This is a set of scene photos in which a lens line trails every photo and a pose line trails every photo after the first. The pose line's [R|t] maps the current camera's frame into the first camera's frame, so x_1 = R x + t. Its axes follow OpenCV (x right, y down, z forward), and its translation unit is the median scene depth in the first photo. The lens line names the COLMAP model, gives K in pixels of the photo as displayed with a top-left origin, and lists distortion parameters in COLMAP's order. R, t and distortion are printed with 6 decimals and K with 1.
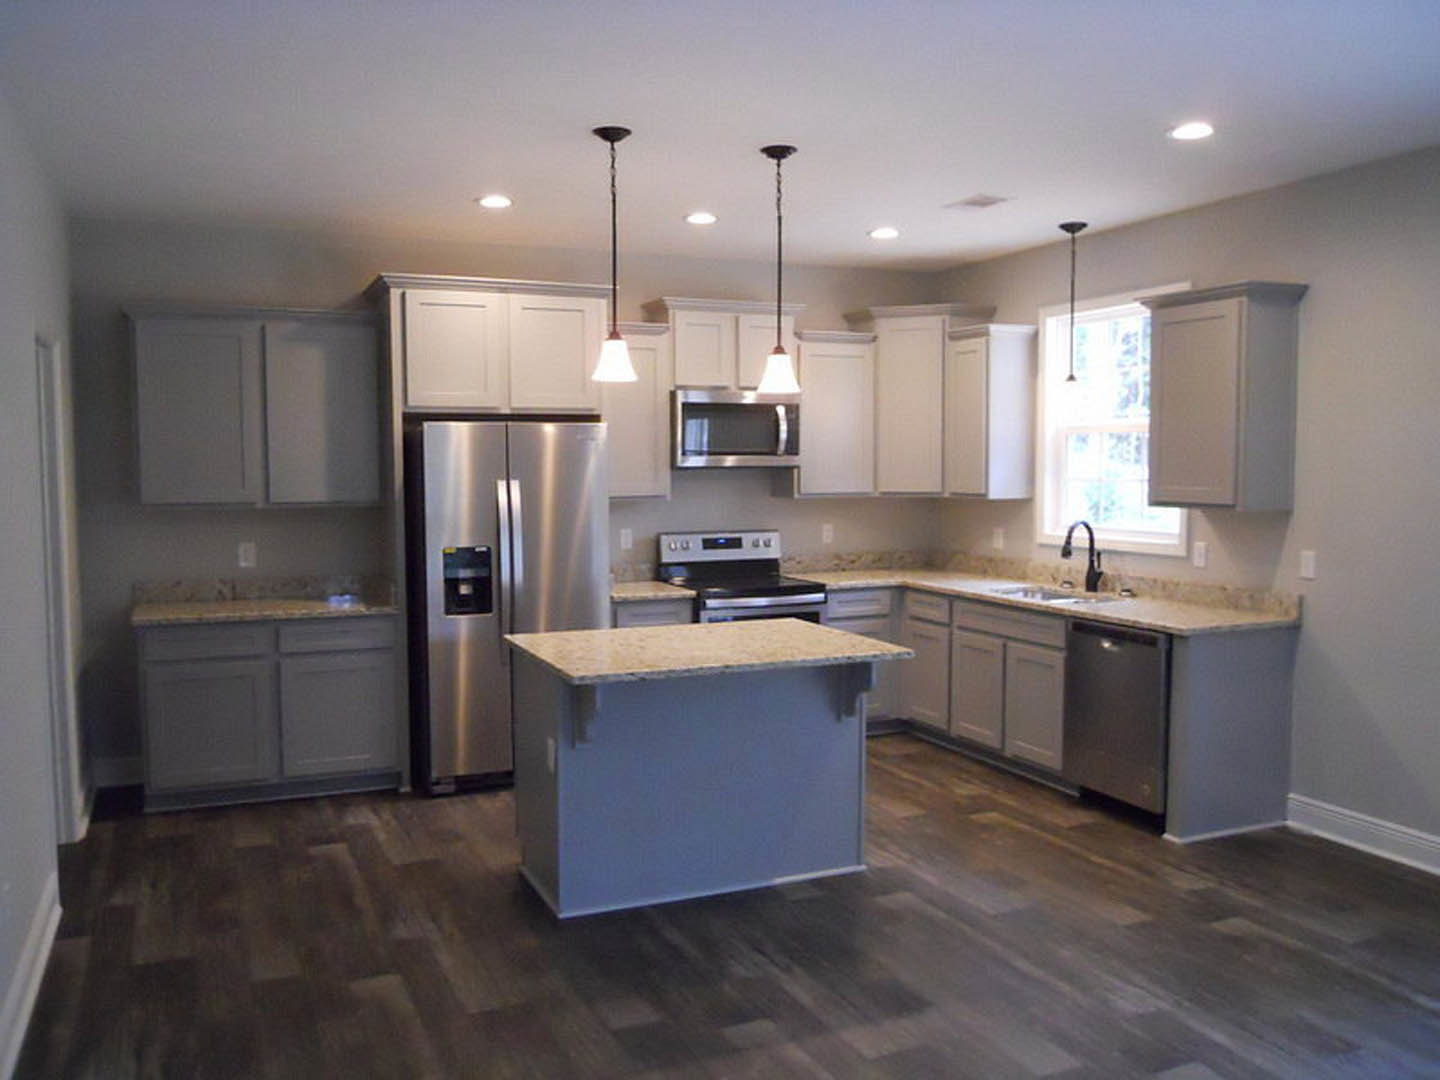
lens RADIAL K [[1184.6, 0, 720.0], [0, 1184.6, 540.0], [0, 0, 1]] dist [-0.029371, -0.001930]
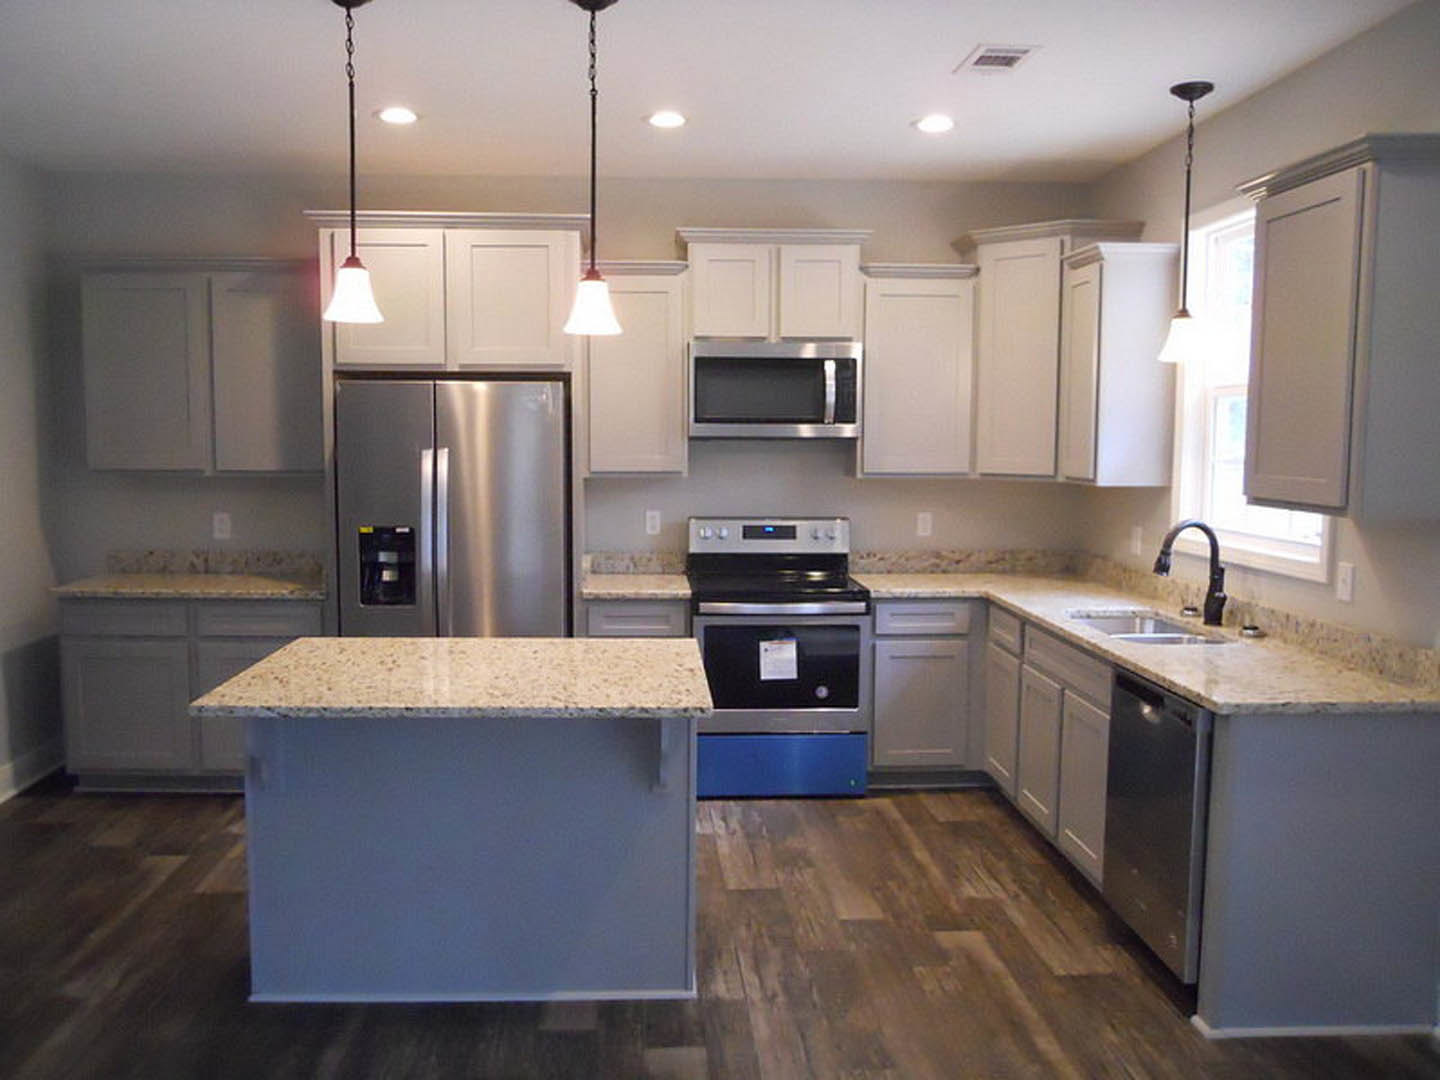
lens RADIAL K [[1184.6, 0, 720.0], [0, 1184.6, 540.0], [0, 0, 1]] dist [-0.029371, -0.001930]
pose [[0.932617, 0.041860, -0.358432, 0.300465], [-0.033477, 0.999002, 0.029565, -0.016828], [0.359312, -0.015573, 0.933087, 0.266536]]
